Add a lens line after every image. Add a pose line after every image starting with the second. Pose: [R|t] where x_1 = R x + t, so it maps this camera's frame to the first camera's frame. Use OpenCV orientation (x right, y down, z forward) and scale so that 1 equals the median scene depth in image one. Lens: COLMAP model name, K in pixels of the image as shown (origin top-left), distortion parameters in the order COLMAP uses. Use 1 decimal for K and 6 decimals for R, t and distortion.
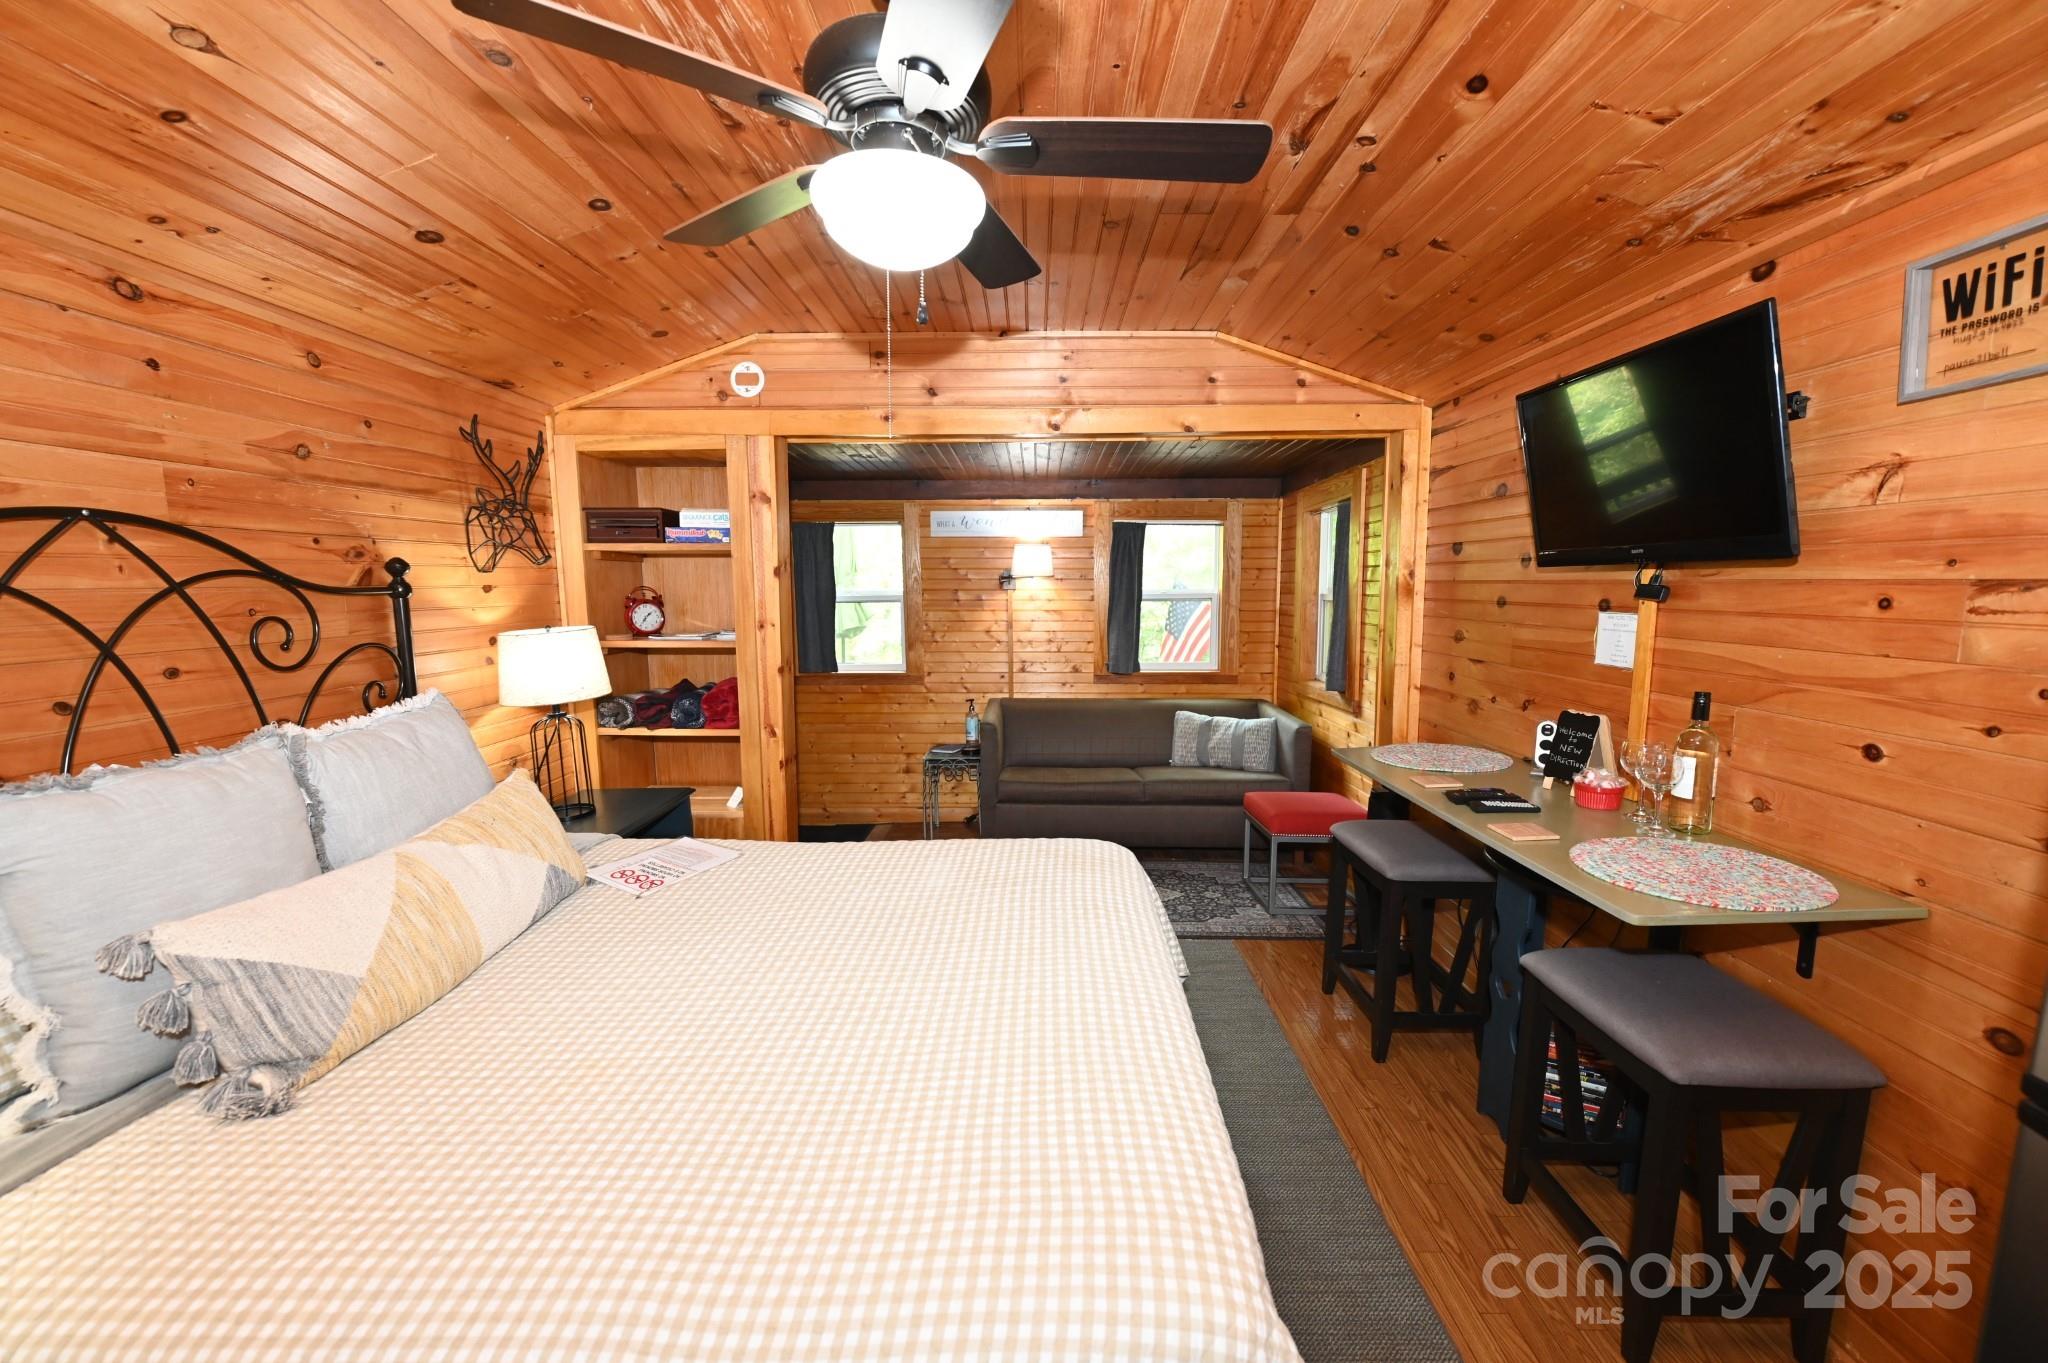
lens RADIAL K [[801.6, 0, 1021.6], [0, 801.6, 678.7], [0, 0, 1]] dist [-0.002951, -0.000456]
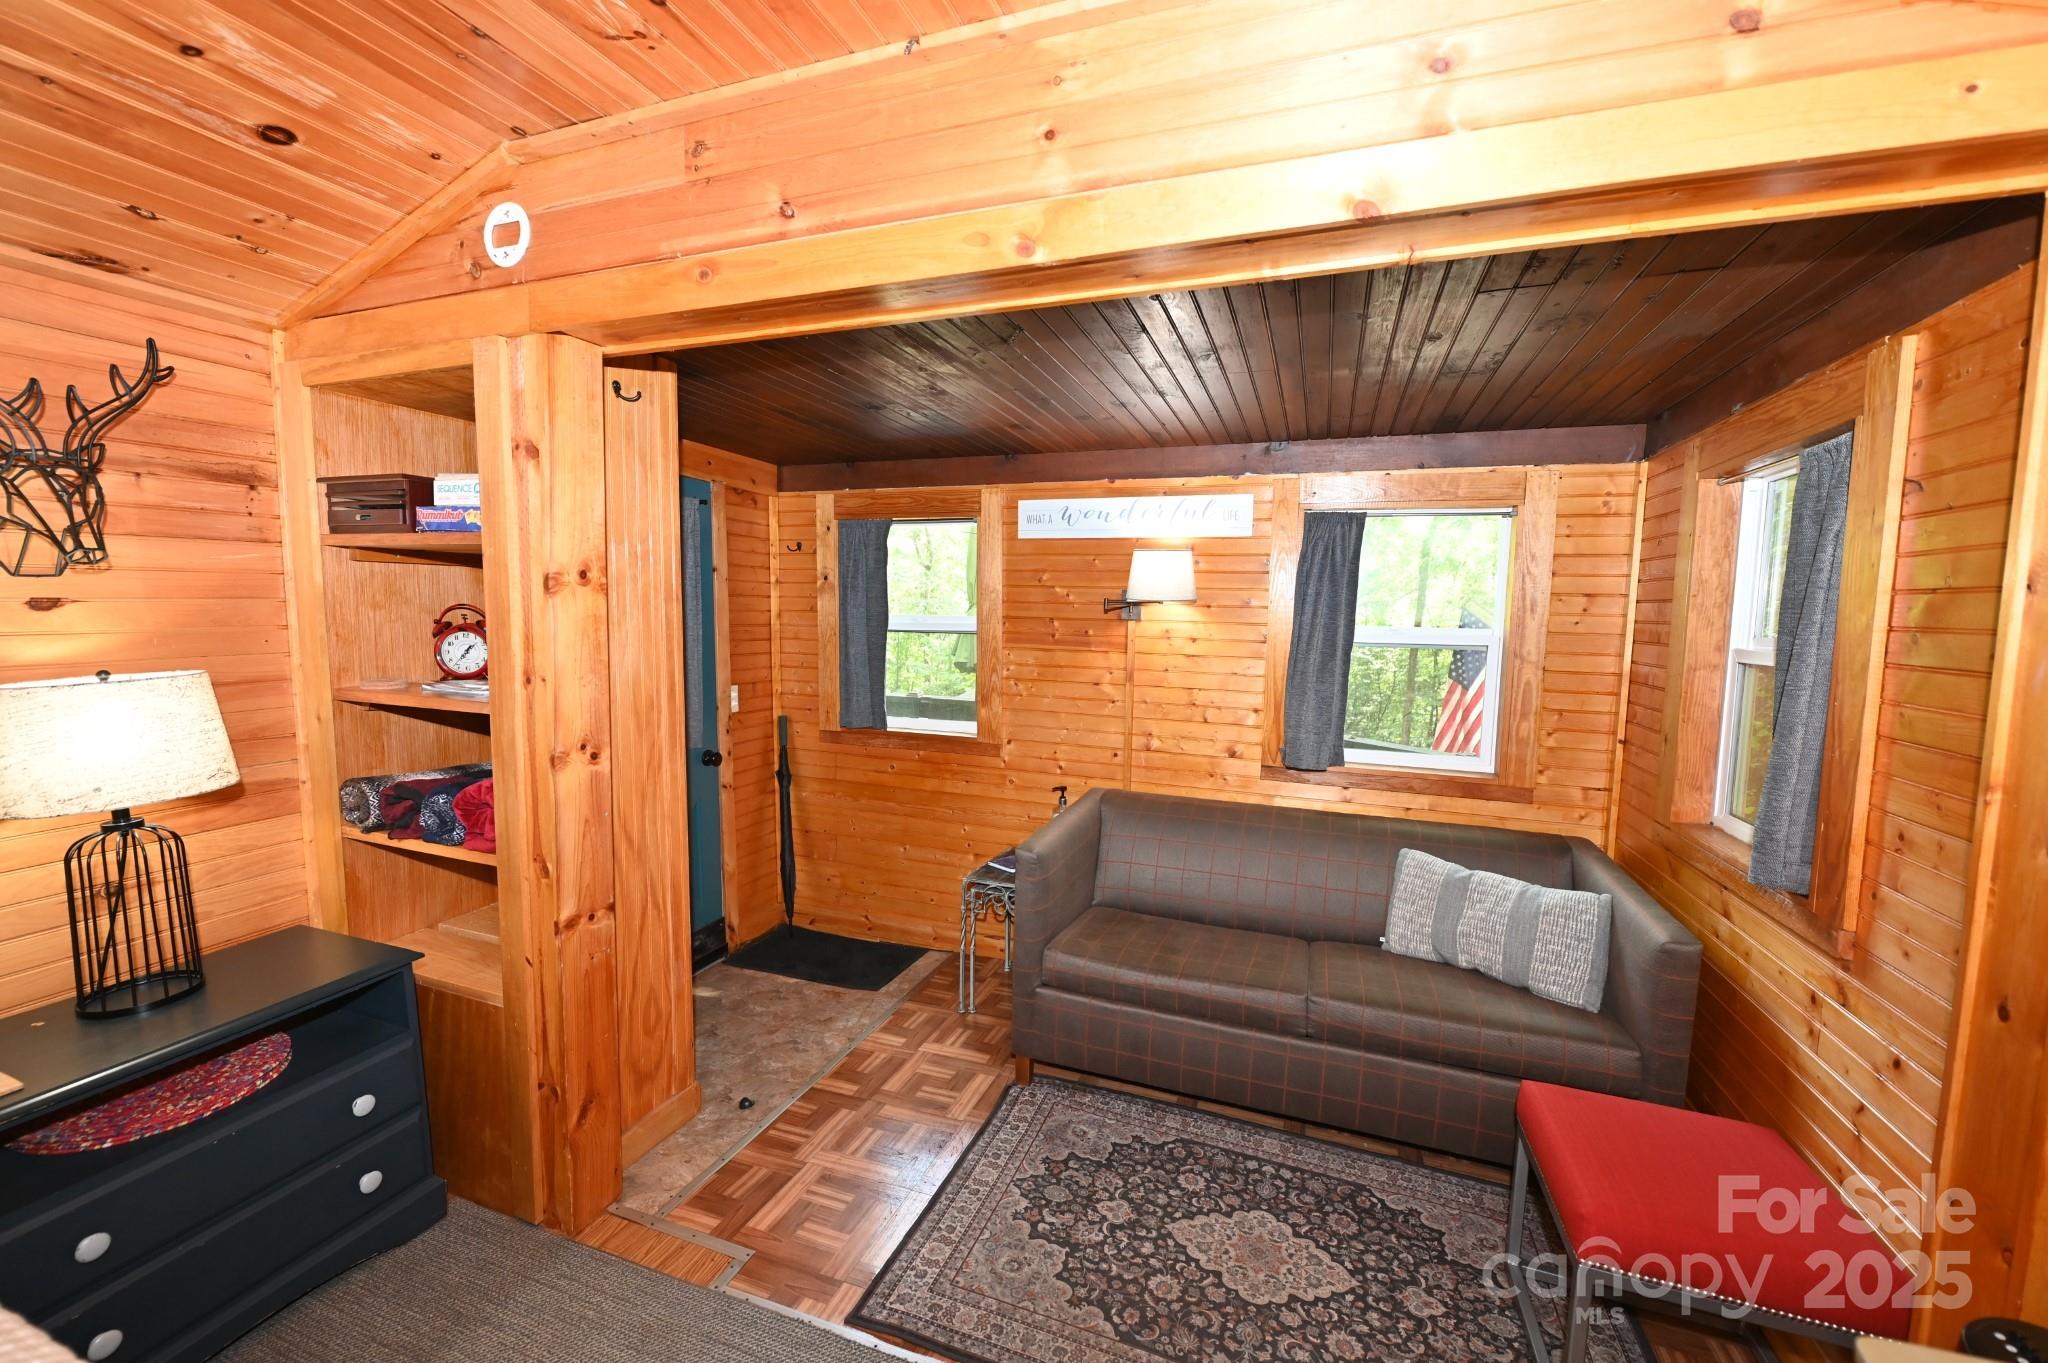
lens RADIAL K [[801.6, 0, 1027.8], [0, 801.6, 685.3], [0, 0, 1]] dist [-0.002951, -0.000456]
pose [[0.944081, 0.051368, -0.325688, 0.121239], [-0.057933, 0.998265, -0.010485, -0.049330], [0.324584, 0.028767, 0.945419, 0.380185]]
